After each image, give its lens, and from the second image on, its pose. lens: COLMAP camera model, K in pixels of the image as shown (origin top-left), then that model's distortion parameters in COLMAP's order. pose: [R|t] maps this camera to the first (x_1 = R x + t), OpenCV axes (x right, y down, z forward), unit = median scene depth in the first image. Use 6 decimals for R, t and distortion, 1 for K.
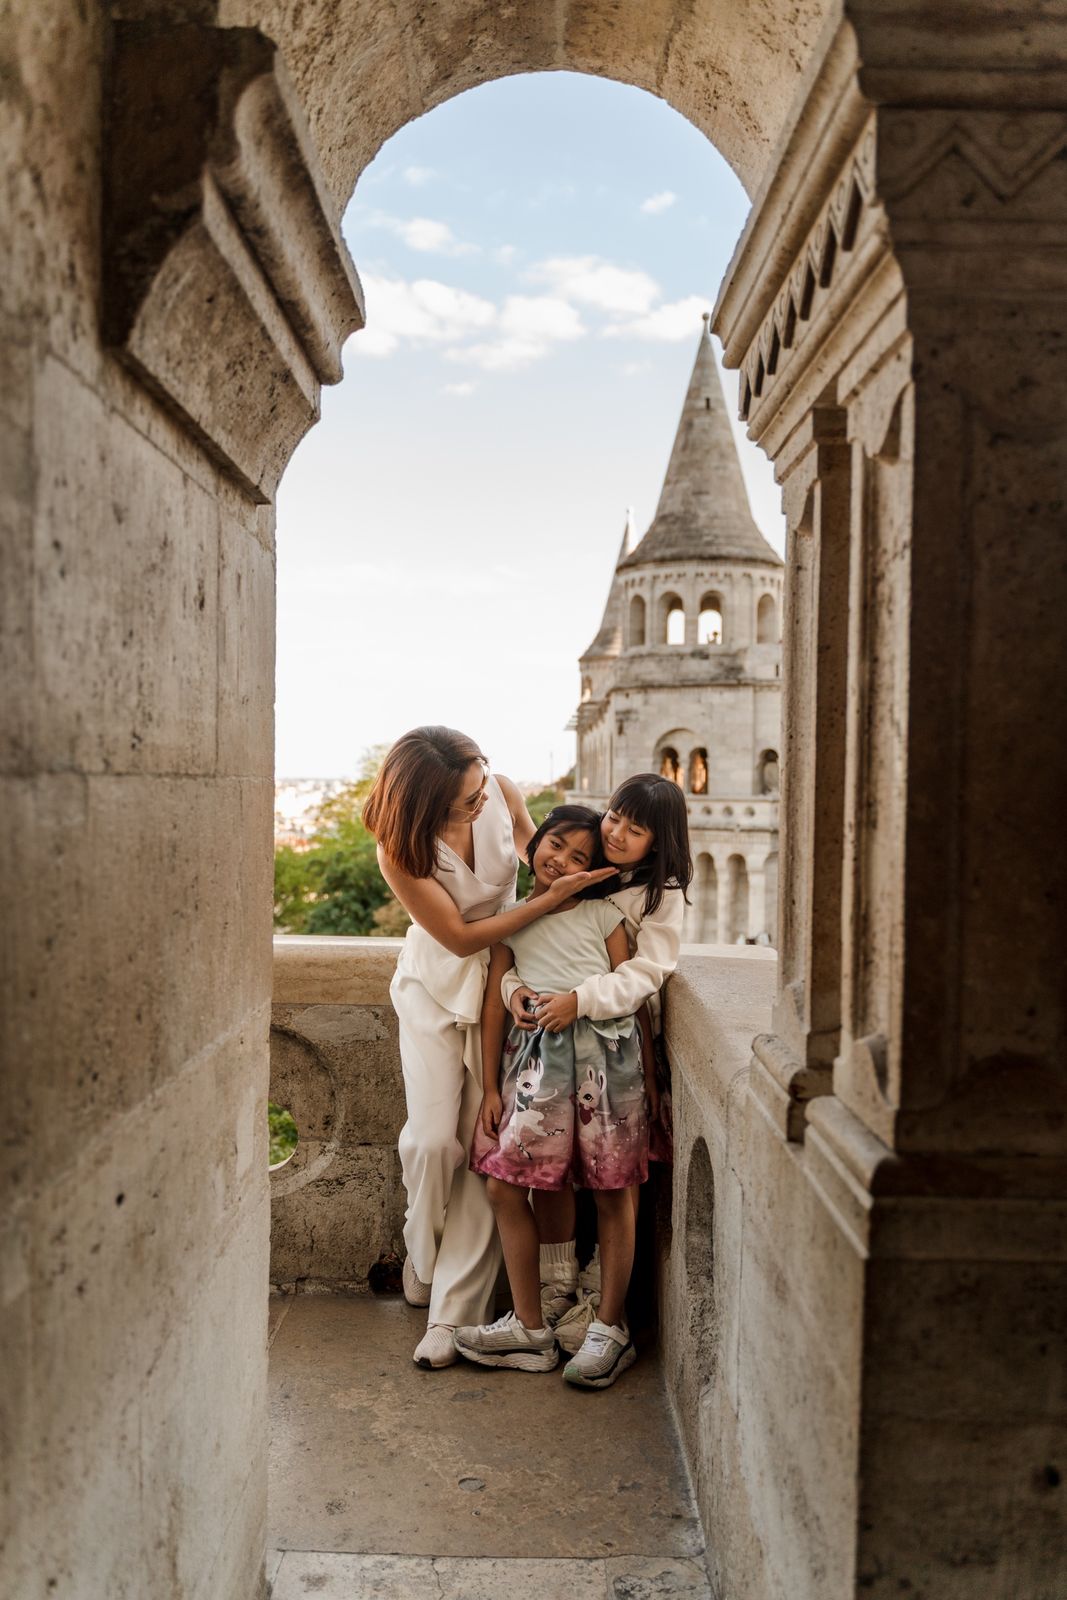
lens RADIAL K [[1528.3, 0, 533.5], [0, 1528.3, 800.0], [0, 0, 1]] dist [0.002701, -0.003669]
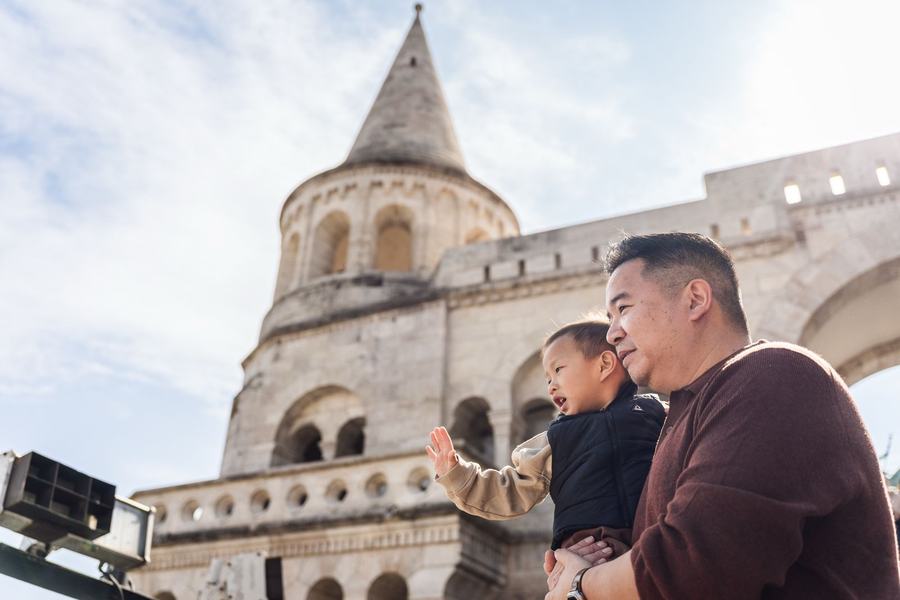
lens RADIAL K [[859.7, 0, 450.0], [0, 859.7, 300.0], [0, 0, 1]] dist [0.002701, -0.003669]
pose [[0.999721, 0.022823, -0.006099, 0.144274], [-0.022407, 0.834270, -0.550901, 0.102225], [-0.007485, 0.550884, 0.834548, 0.713293]]
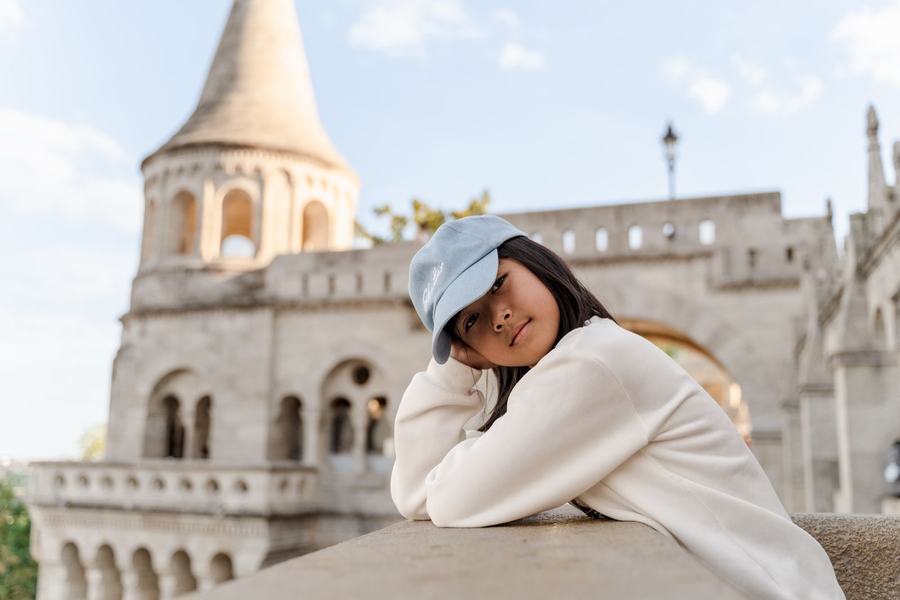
lens RADIAL K [[859.7, 0, 450.0], [0, 859.7, 300.0], [0, 0, 1]] dist [0.002701, -0.003669]
pose [[0.998114, 0.009477, 0.060647, 0.198426], [0.002169, 0.981949, -0.189135, -0.000859], [-0.061345, 0.188910, 0.980076, 0.585622]]
